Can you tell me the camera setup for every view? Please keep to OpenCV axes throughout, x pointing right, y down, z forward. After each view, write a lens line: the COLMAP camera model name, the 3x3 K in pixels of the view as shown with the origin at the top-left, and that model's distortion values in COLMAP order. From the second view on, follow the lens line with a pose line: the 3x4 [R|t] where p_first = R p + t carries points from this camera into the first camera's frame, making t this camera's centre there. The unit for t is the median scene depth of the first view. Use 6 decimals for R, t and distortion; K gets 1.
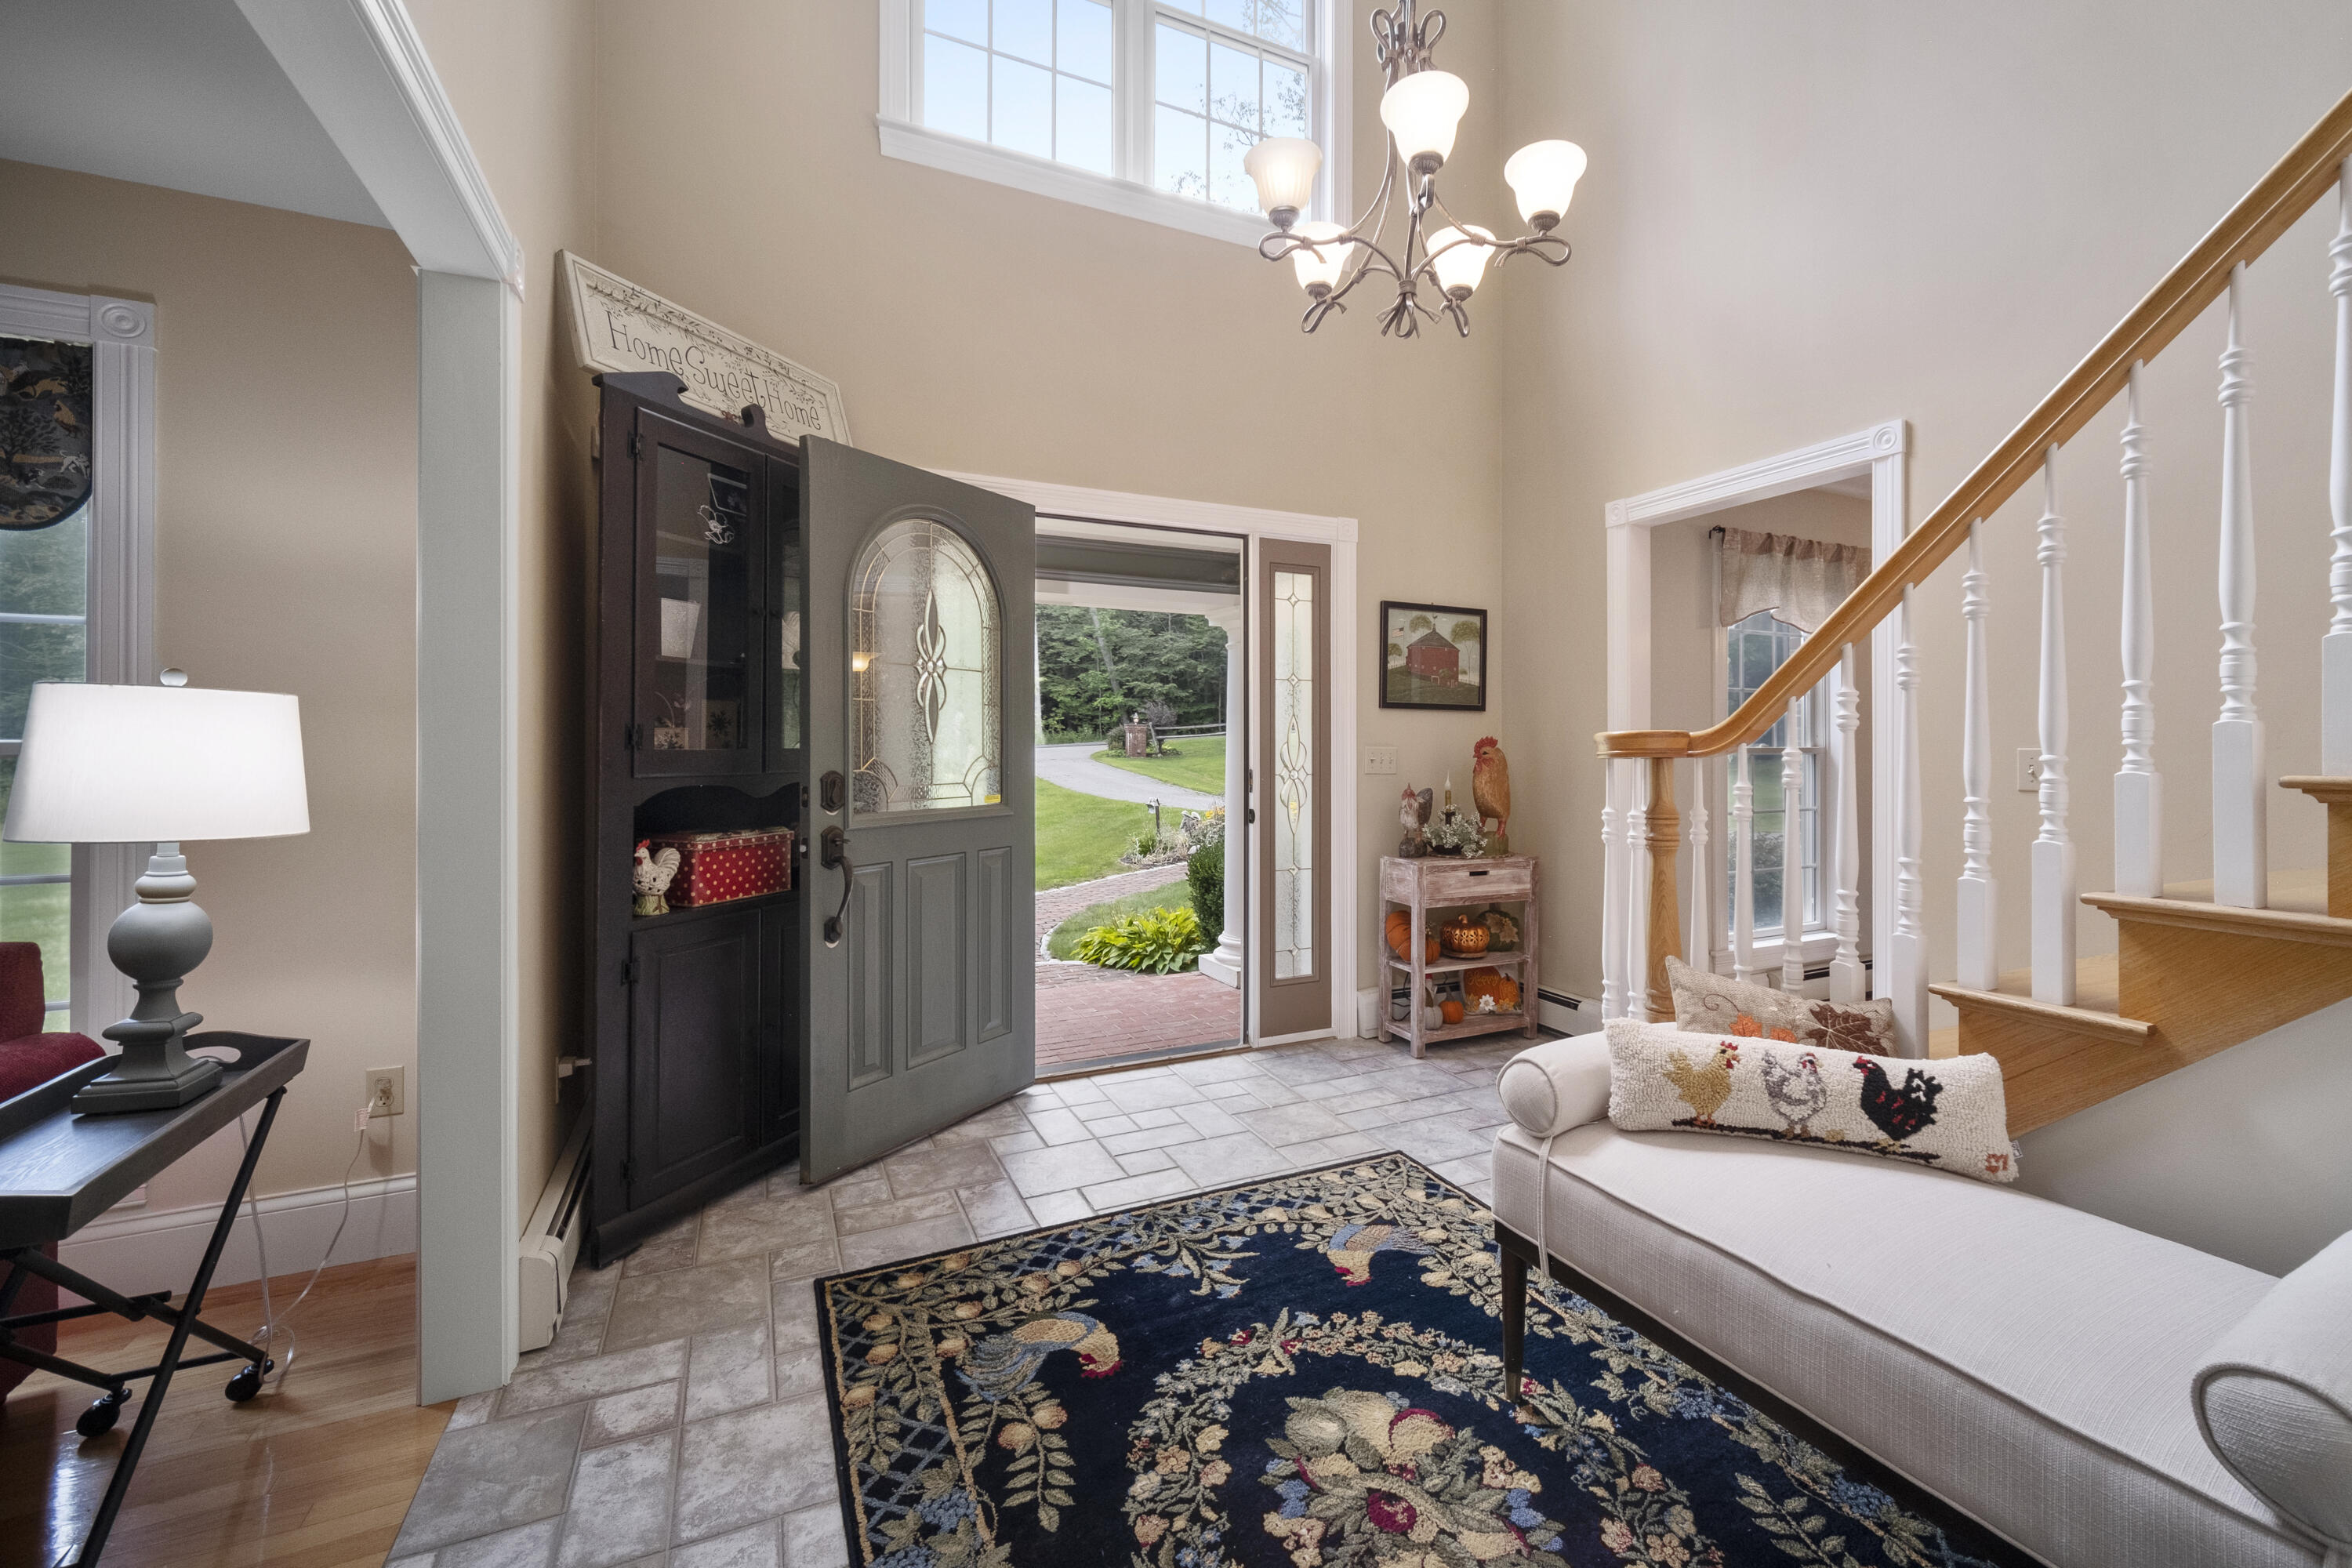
lens RADIAL K [[1015.9, 0, 1242.6], [0, 1015.9, 753.0], [0, 0, 1]] dist [0.014167, 0.000155]
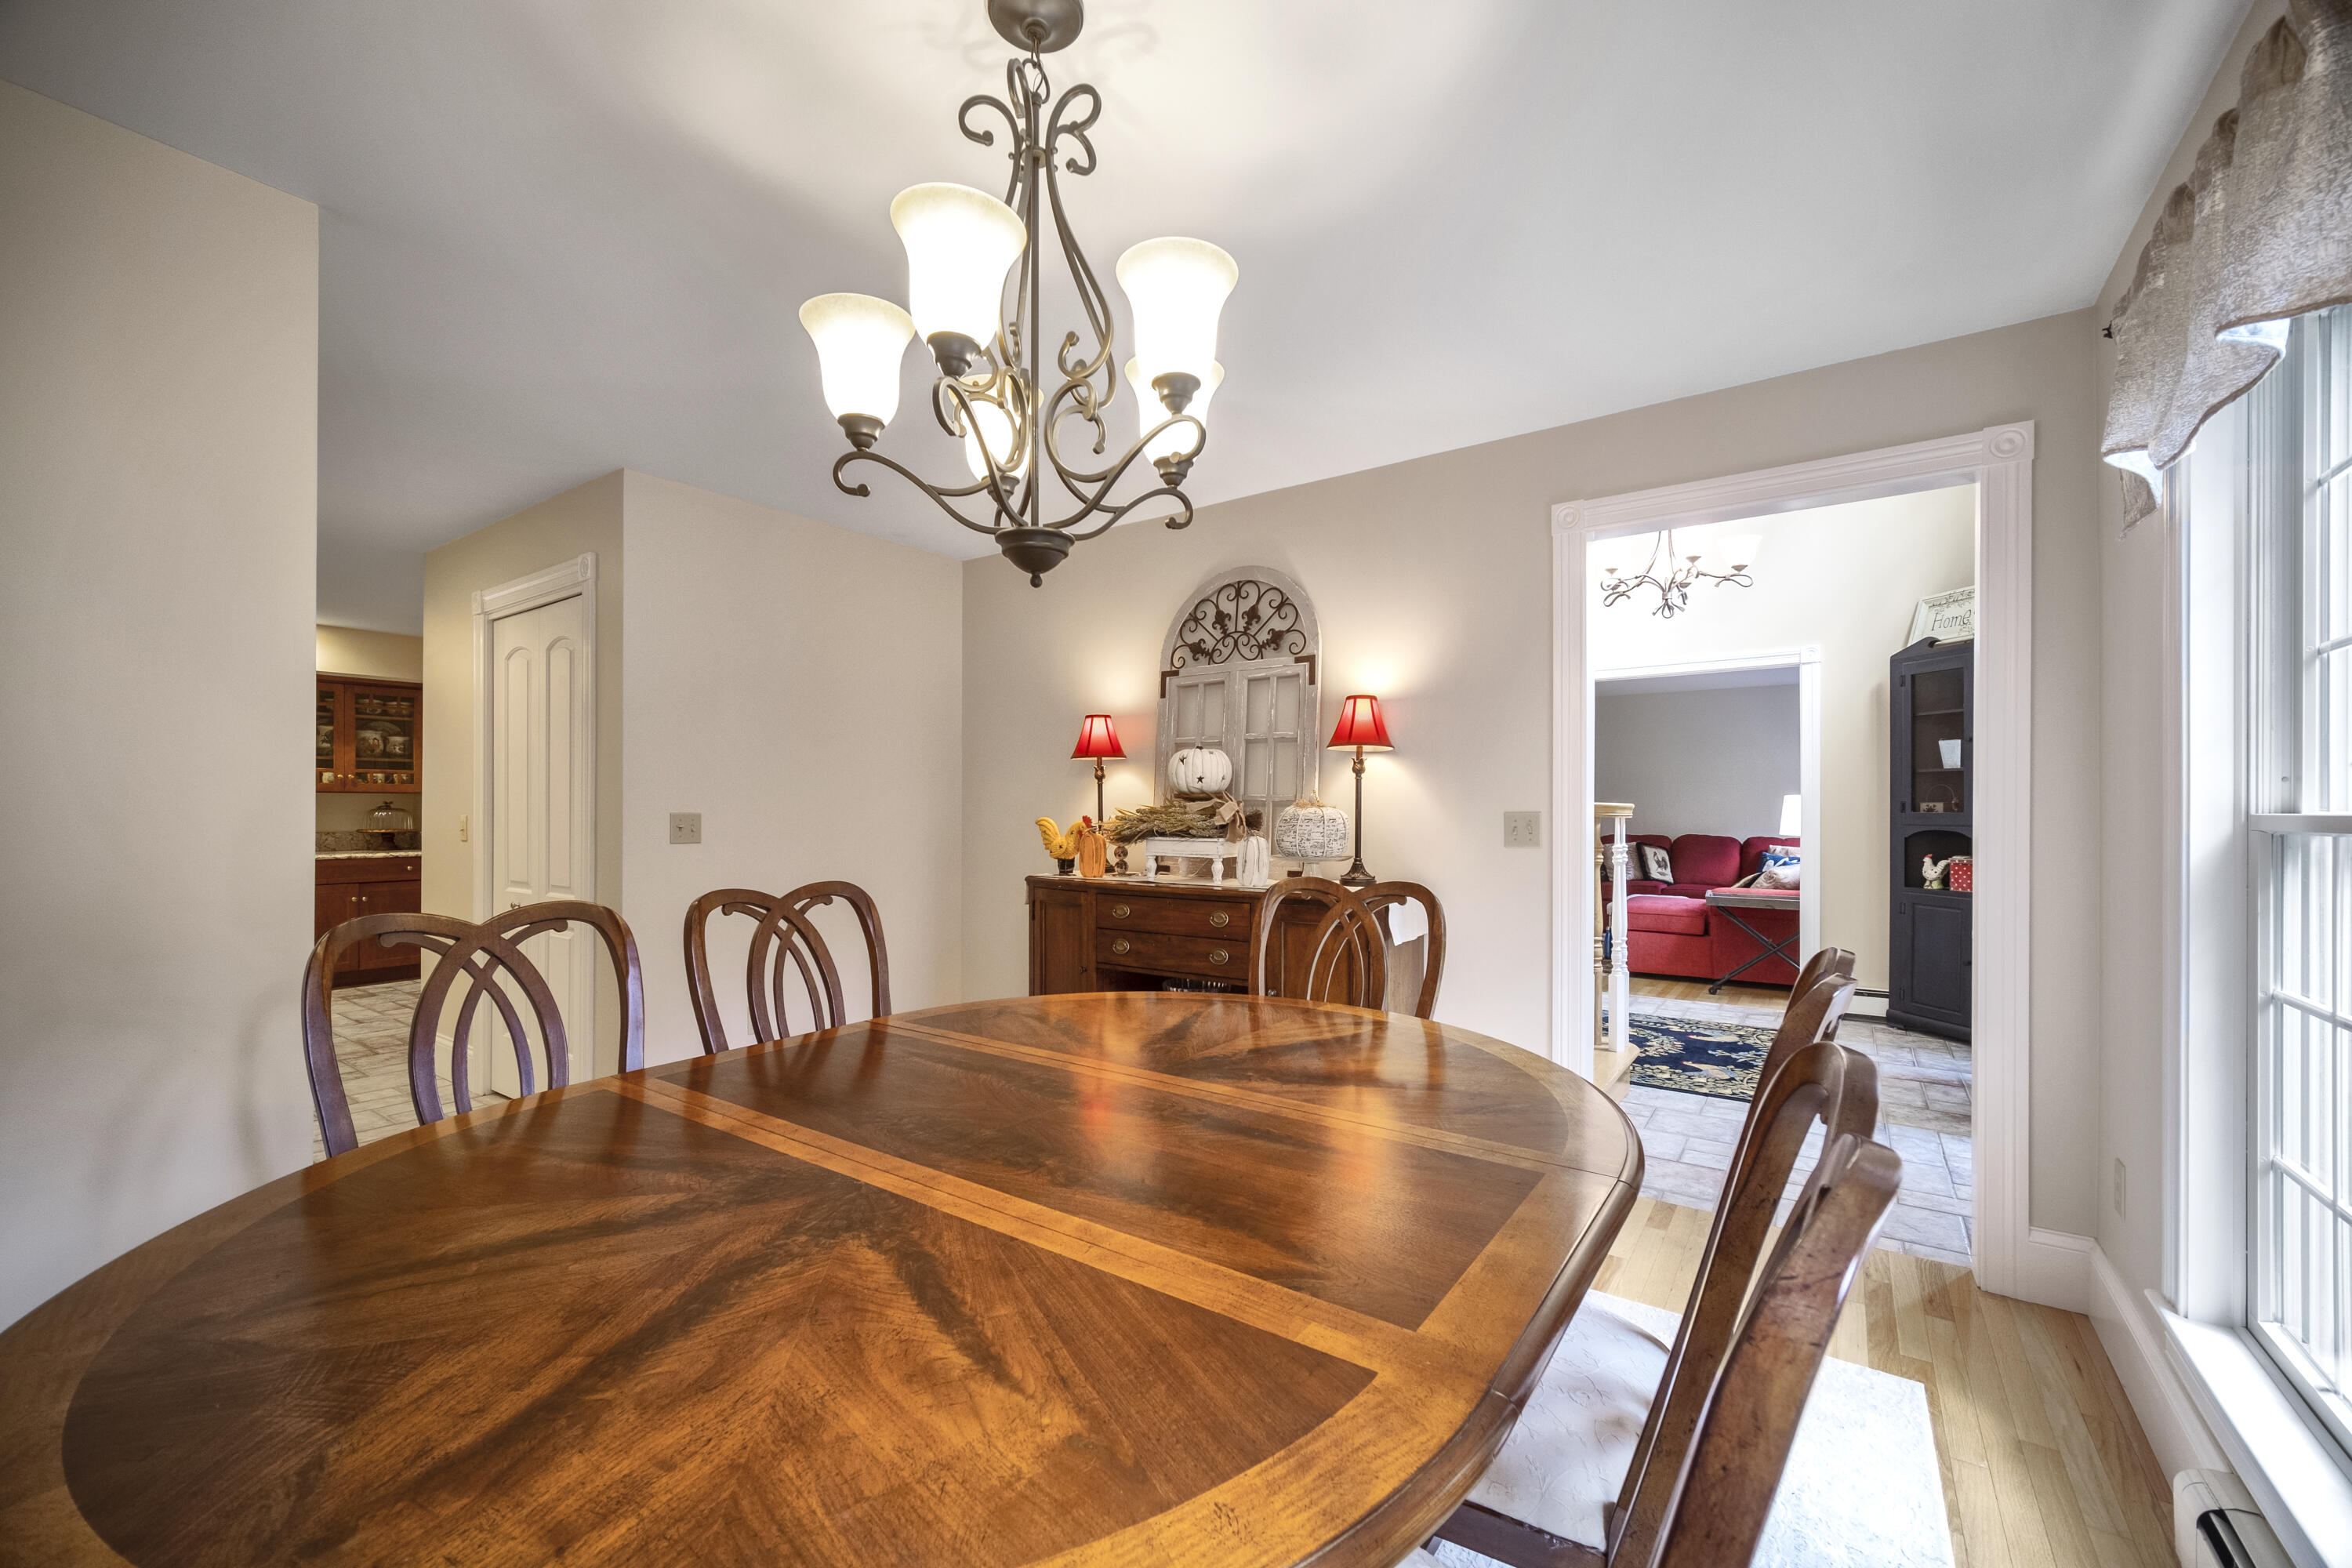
lens RADIAL K [[978.2, 0, 1164.0], [0, 978.2, 804.9], [0, 0, 1]] dist [-0.002772, -0.001337]
pose [[-0.886000, -0.008985, -0.463597, 2.009316], [-0.008967, 0.999957, -0.002243, -0.001694], [0.463598, 0.002169, -0.886043, 2.286958]]
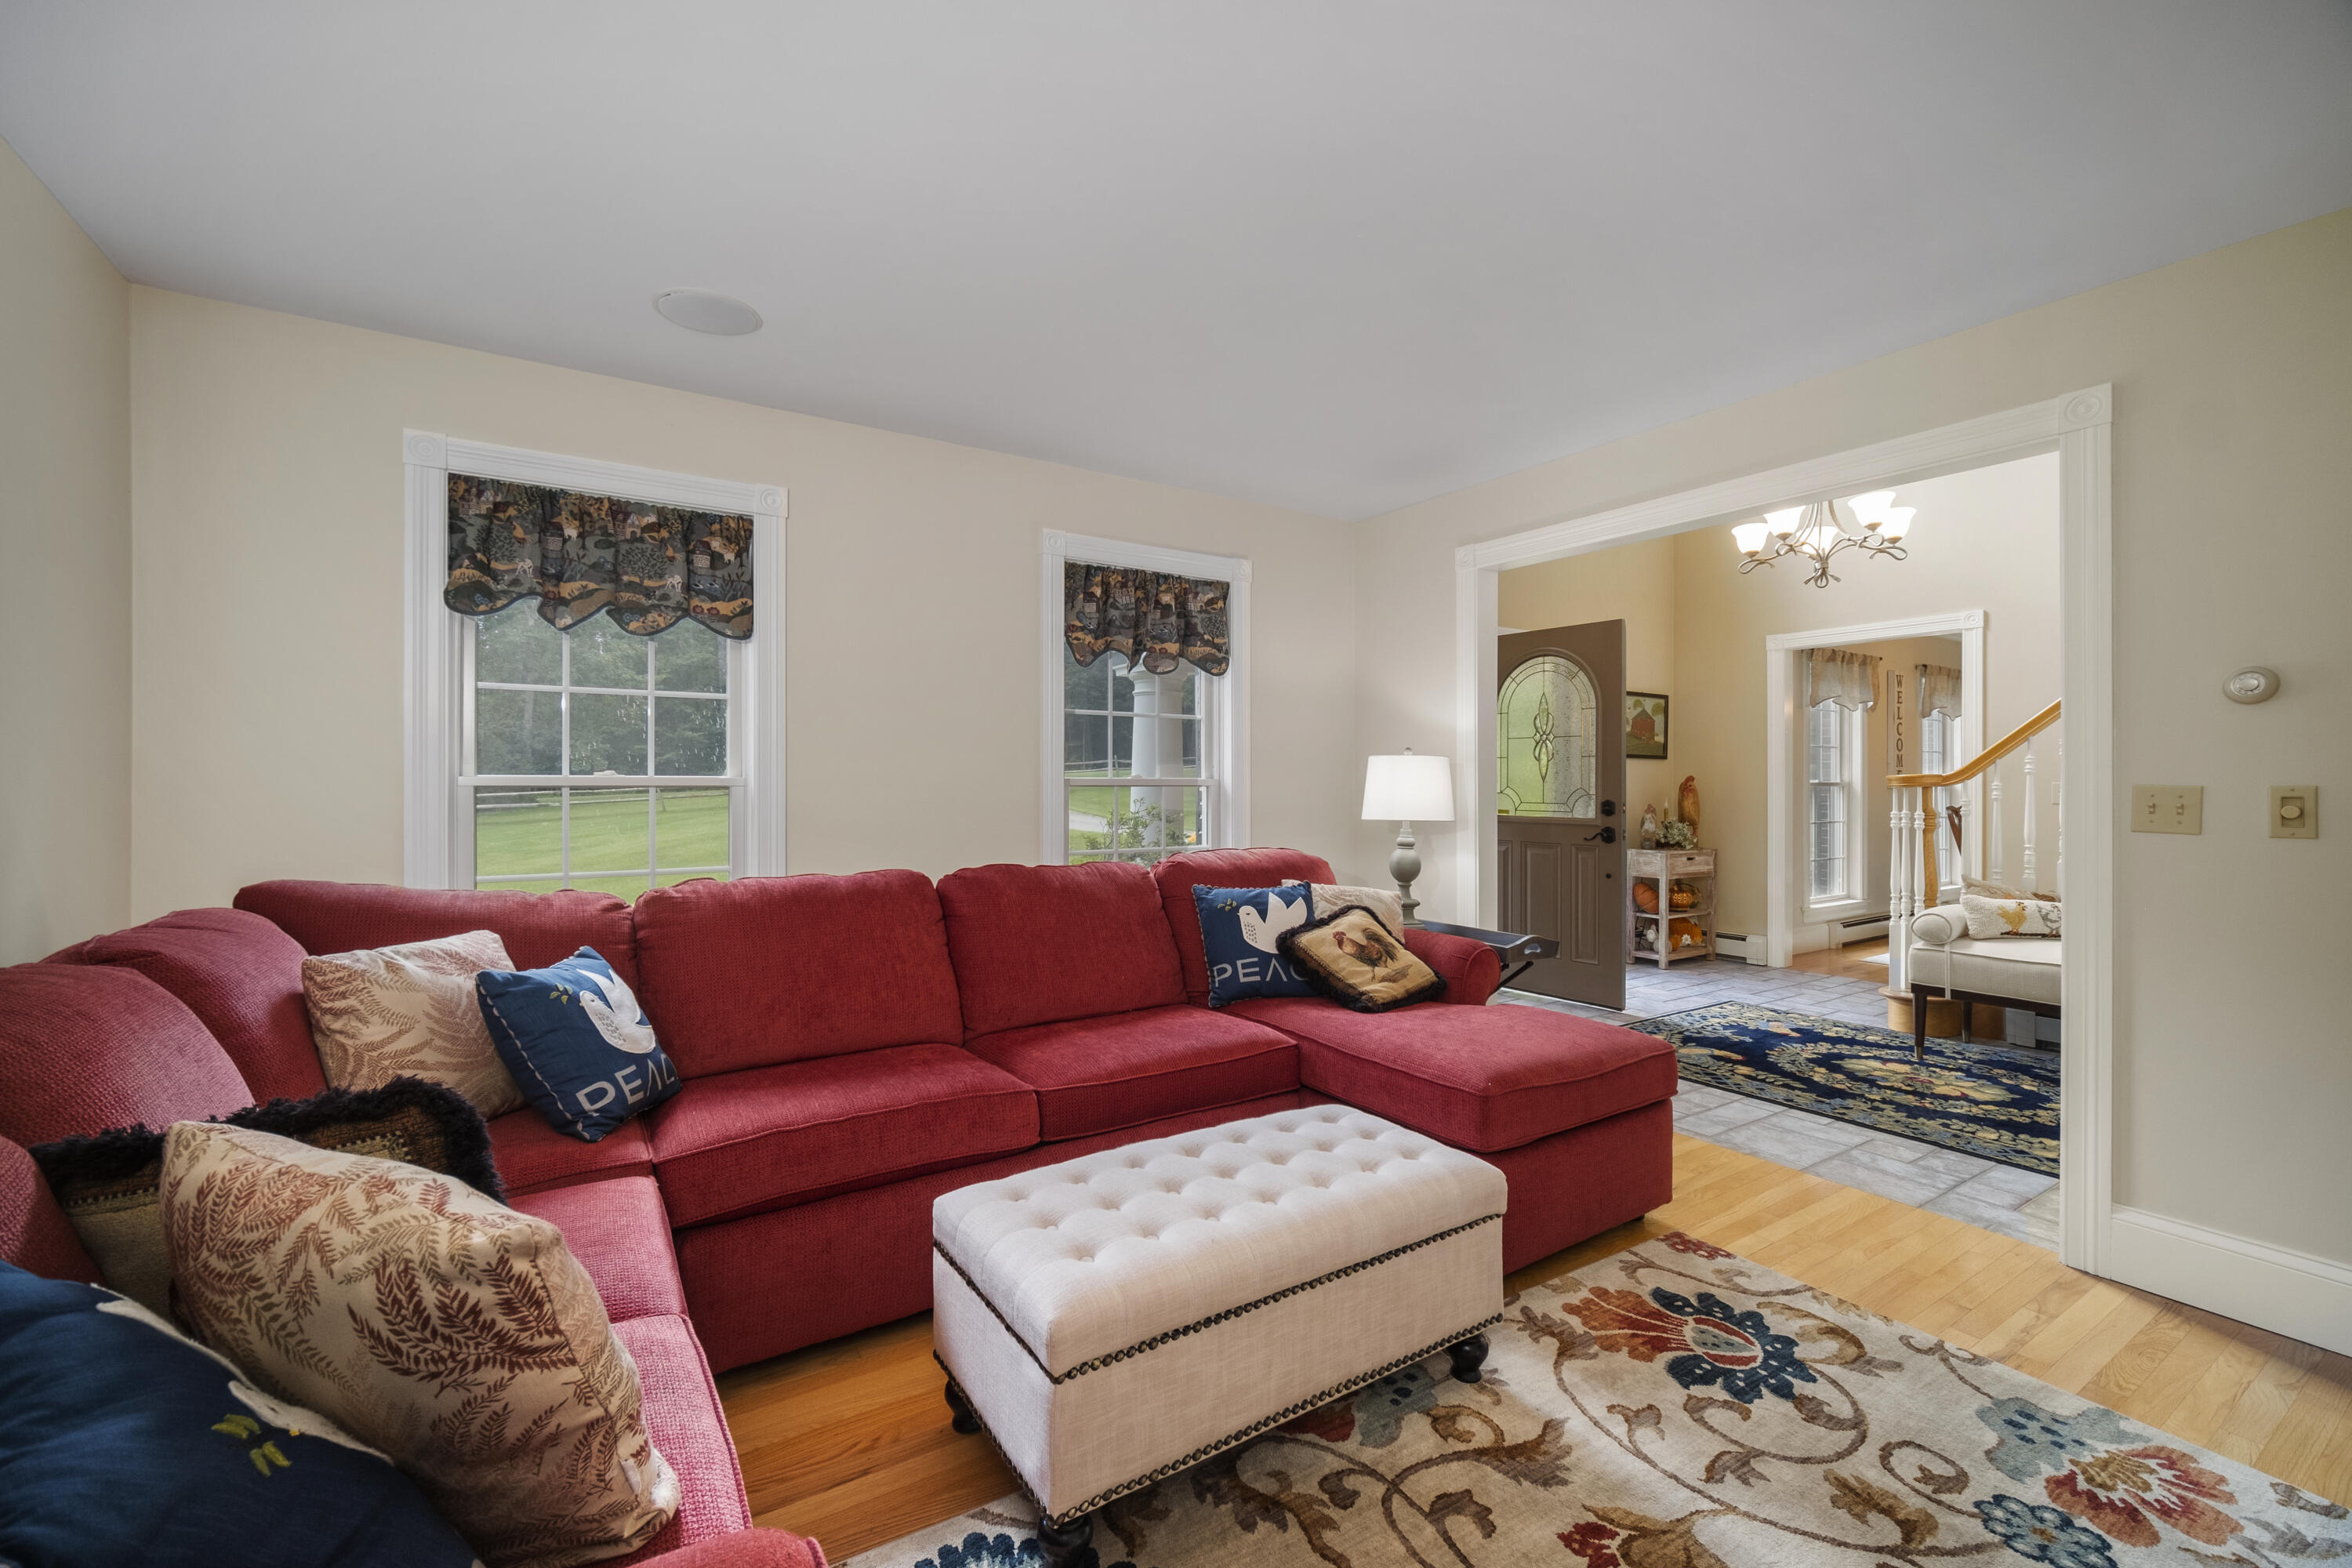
lens RADIAL K [[978.2, 0, 1142.6], [0, 978.2, 783.1], [0, 0, 1]] dist [-0.002772, -0.001337]
pose [[0.996292, -0.003036, 0.085977, -1.388519], [0.003672, 0.999967, -0.007251, 0.007675], [-0.085952, 0.007540, 0.996271, -0.877963]]
